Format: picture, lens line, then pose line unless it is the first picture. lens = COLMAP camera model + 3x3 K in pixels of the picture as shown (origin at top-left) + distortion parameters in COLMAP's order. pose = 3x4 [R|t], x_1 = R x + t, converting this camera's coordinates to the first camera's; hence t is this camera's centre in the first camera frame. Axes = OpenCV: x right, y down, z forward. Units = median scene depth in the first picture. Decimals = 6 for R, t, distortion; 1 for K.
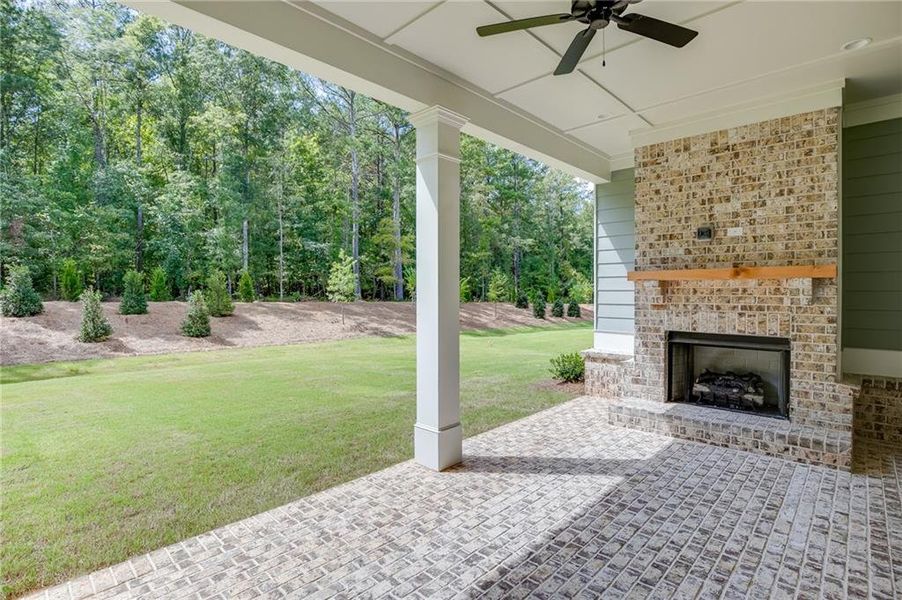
lens RADIAL K [[436.4, 0, 446.7], [0, 436.4, 294.8], [0, 0, 1]] dist [-0.034627, 0.007271]
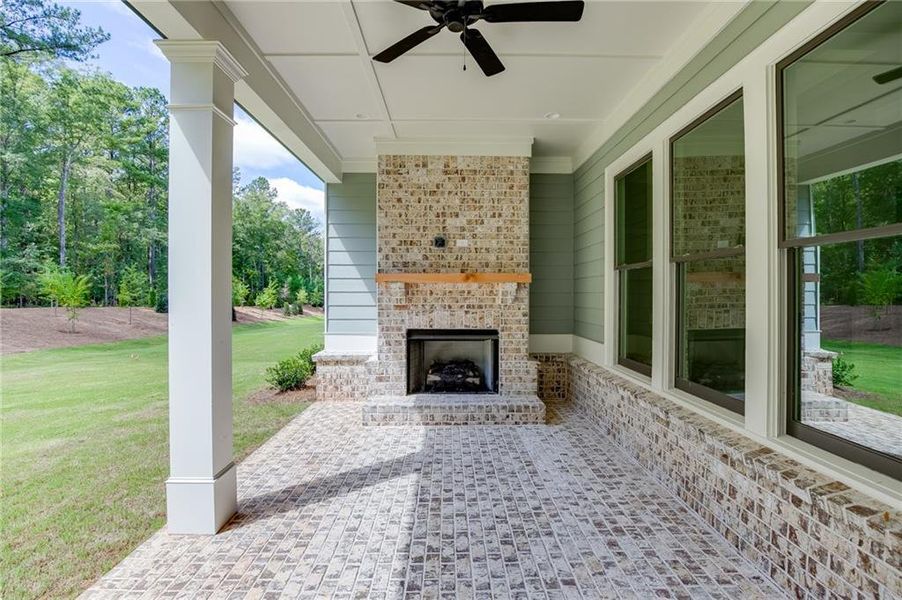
lens RADIAL K [[436.4, 0, 446.7], [0, 436.4, 294.8], [0, 0, 1]] dist [-0.034627, 0.007271]
pose [[0.716661, -0.000407, 0.697421, -0.208575], [0.003634, 0.999988, -0.003150, 0.000902], [-0.697412, 0.004792, 0.716655, 0.165816]]
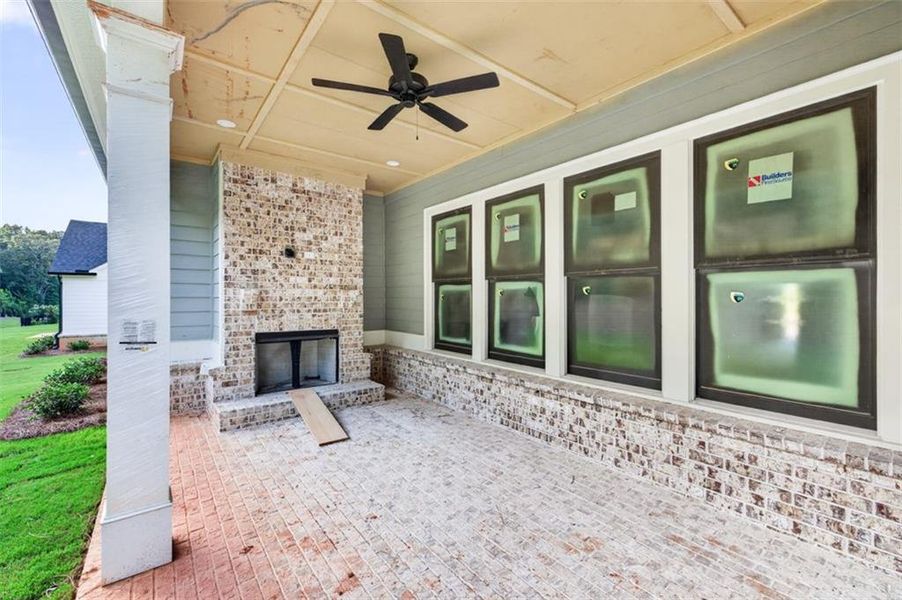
lens RADIAL K [[378.8, 0, 442.6], [0, 378.8, 298.1], [0, 0, 1]] dist [0.000482, 0.000092]
pose [[0.152222, 0.000740, 0.988346, -0.462997], [0.008562, 0.999961, -0.002068, -0.003981], [-0.988309, 0.008777, 0.152210, 0.406581]]
